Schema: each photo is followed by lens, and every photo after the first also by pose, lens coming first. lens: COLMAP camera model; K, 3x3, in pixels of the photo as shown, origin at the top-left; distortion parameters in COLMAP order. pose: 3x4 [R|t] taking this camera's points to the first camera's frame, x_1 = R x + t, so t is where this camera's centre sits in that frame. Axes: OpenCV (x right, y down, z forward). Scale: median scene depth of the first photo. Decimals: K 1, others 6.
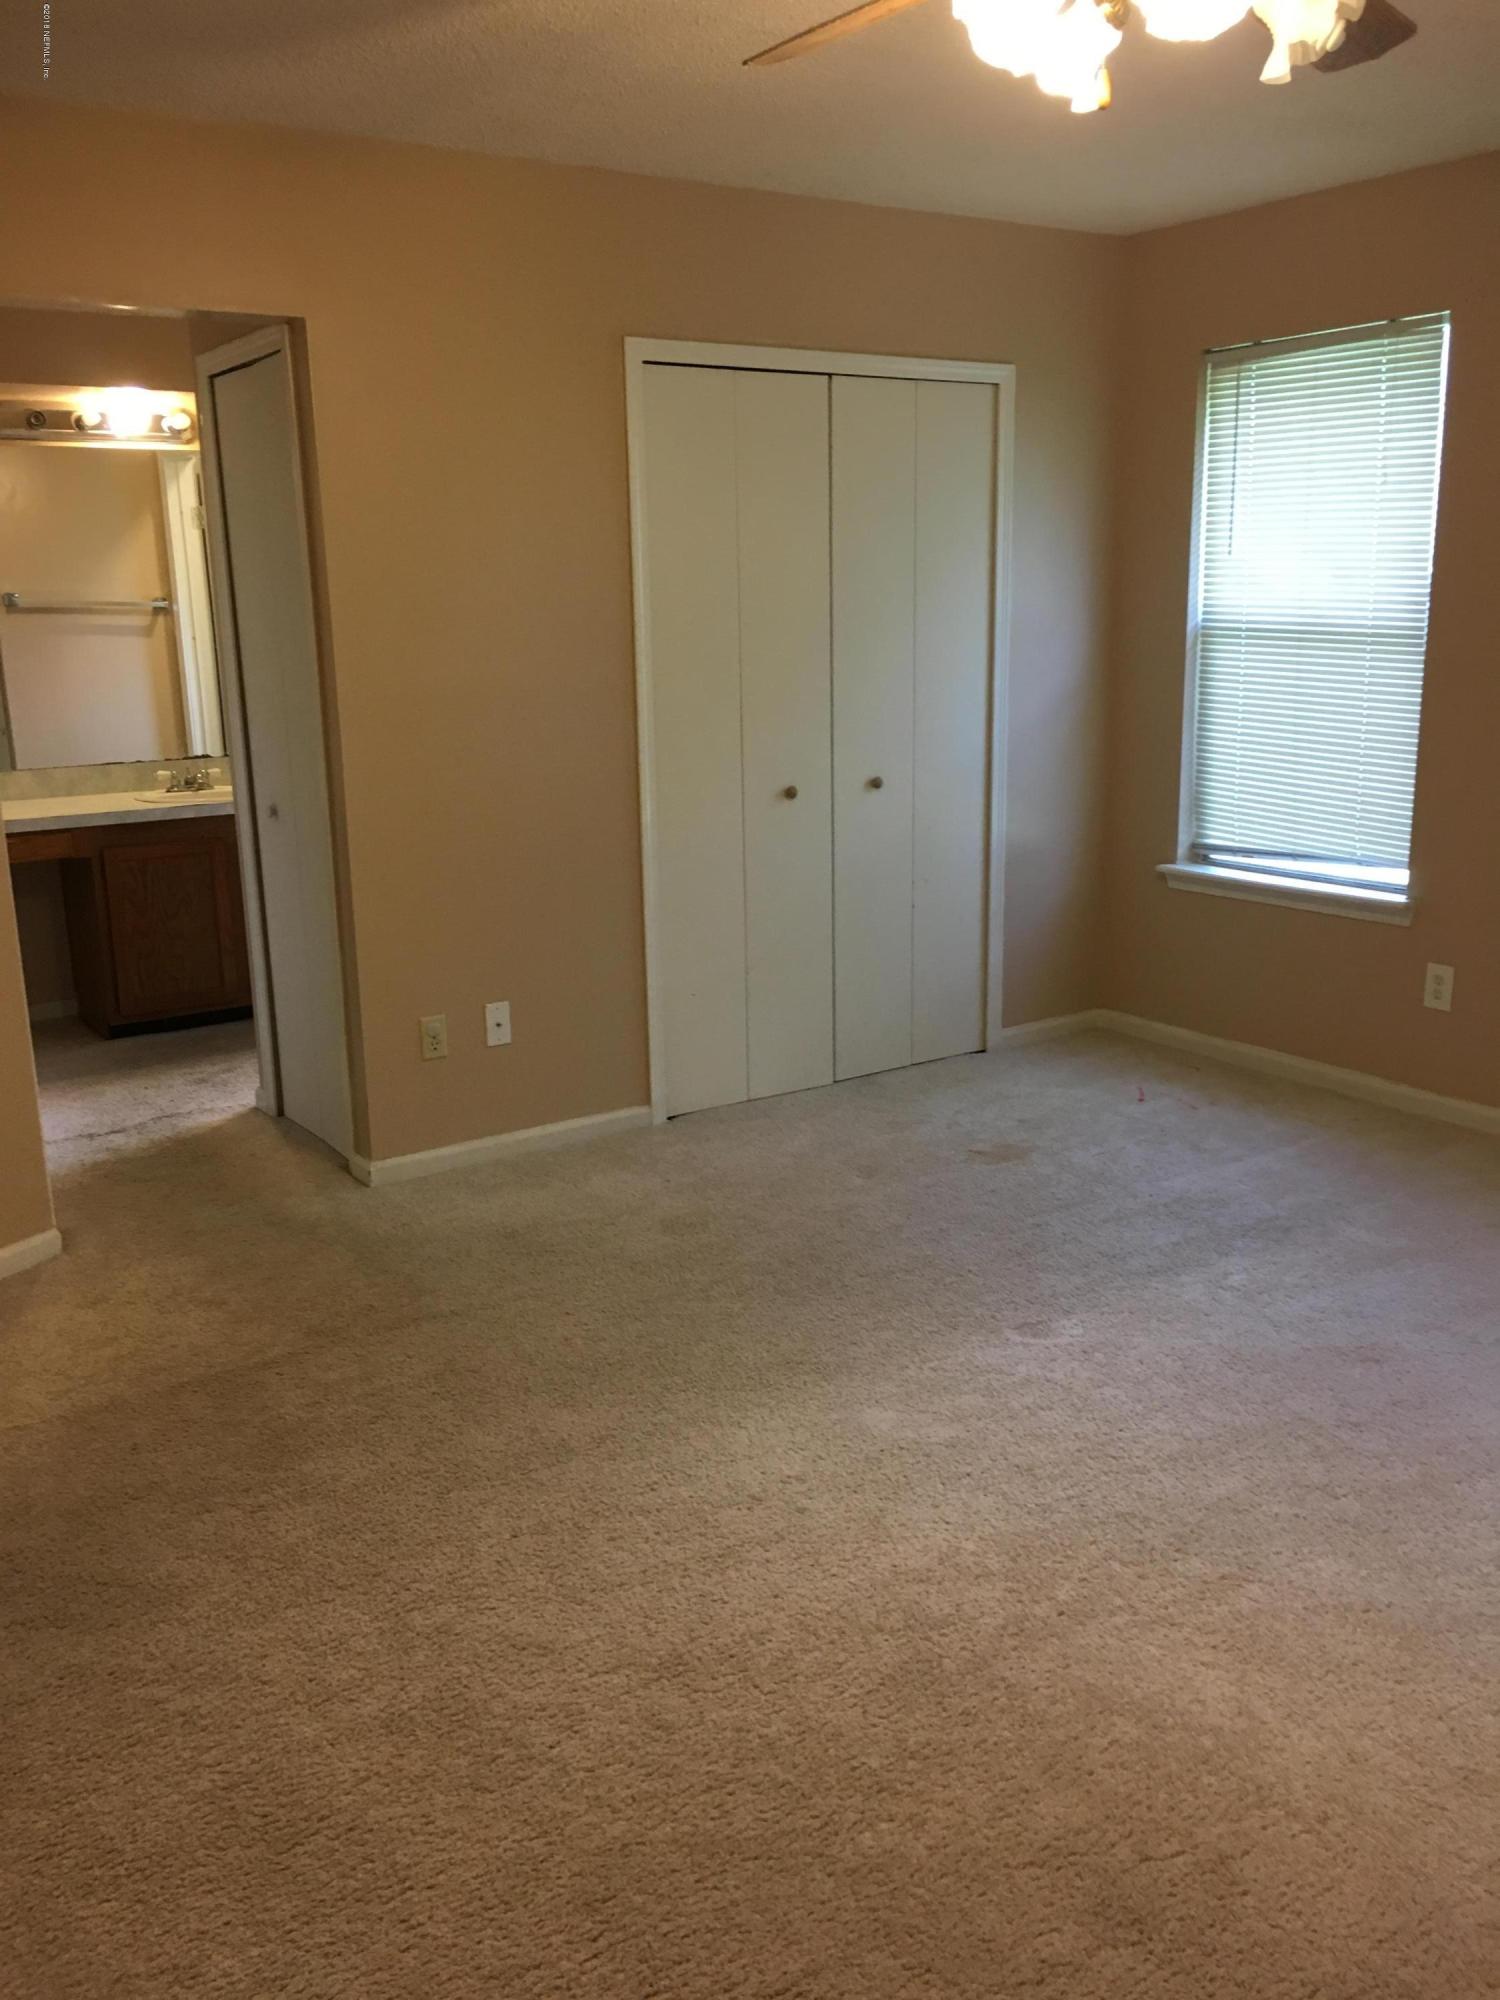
lens RADIAL K [[1688.8, 0, 750.0], [0, 1688.8, 1000.0], [0, 0, 1]] dist [-0.001559, -0.005216]
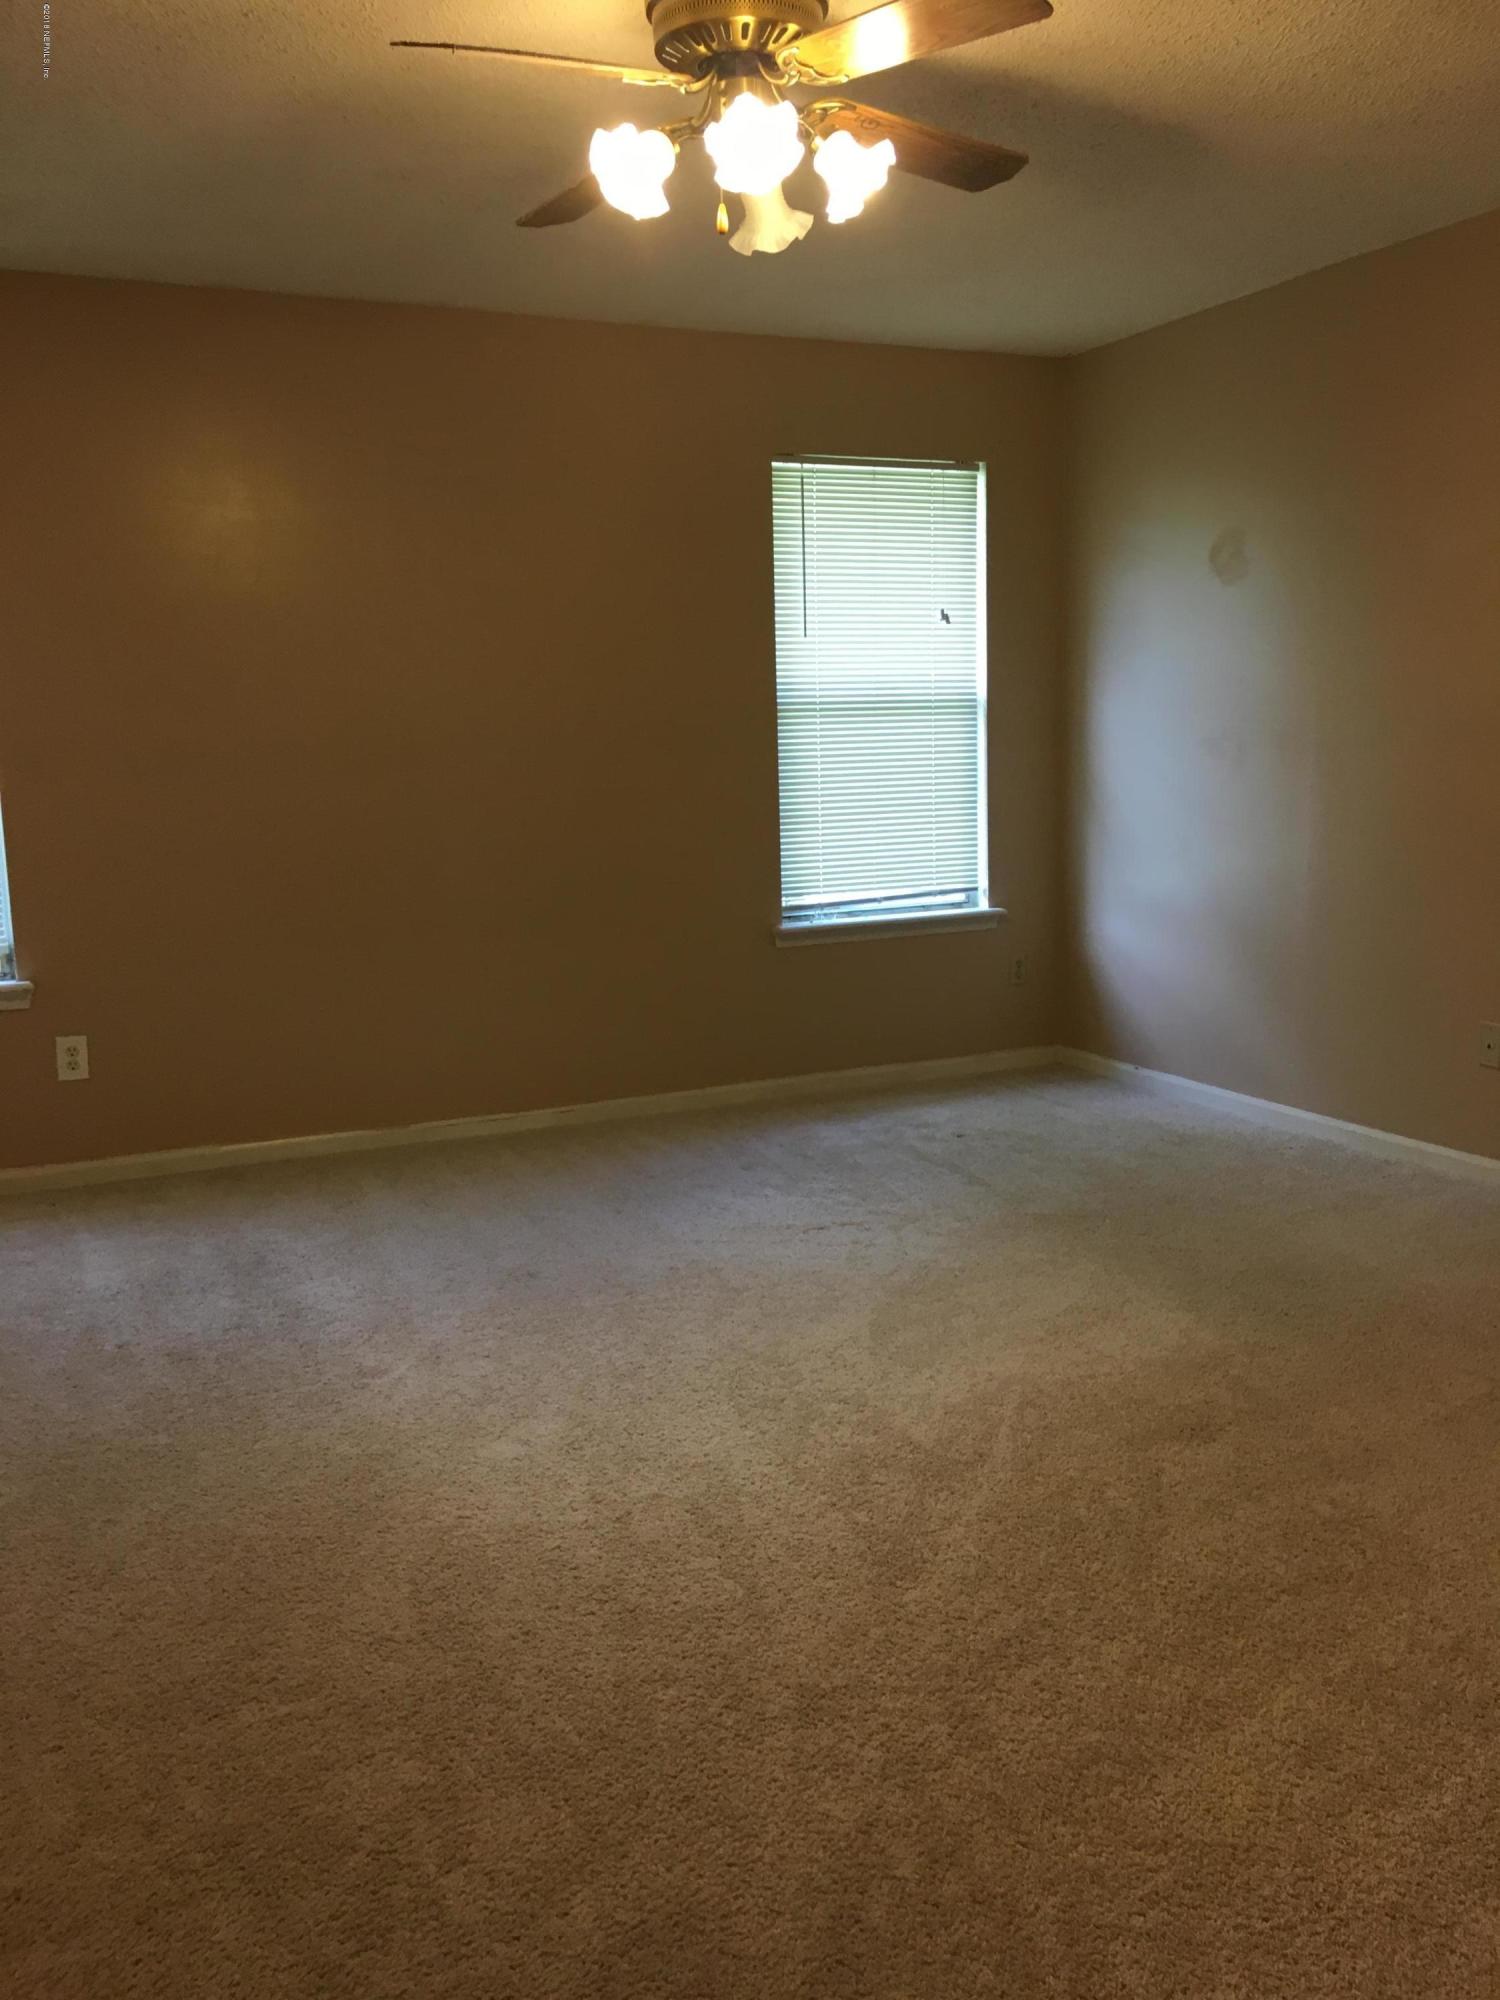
lens RADIAL K [[1660.7, 0, 750.0], [0, 1660.7, 1000.0], [0, 0, 1]] dist [0.004900, -0.001495]
pose [[0.159271, -0.144199, 0.976647, -0.714468], [0.249267, 0.963096, 0.101548, -0.057893], [-0.955248, 0.227272, 0.189337, 0.552068]]
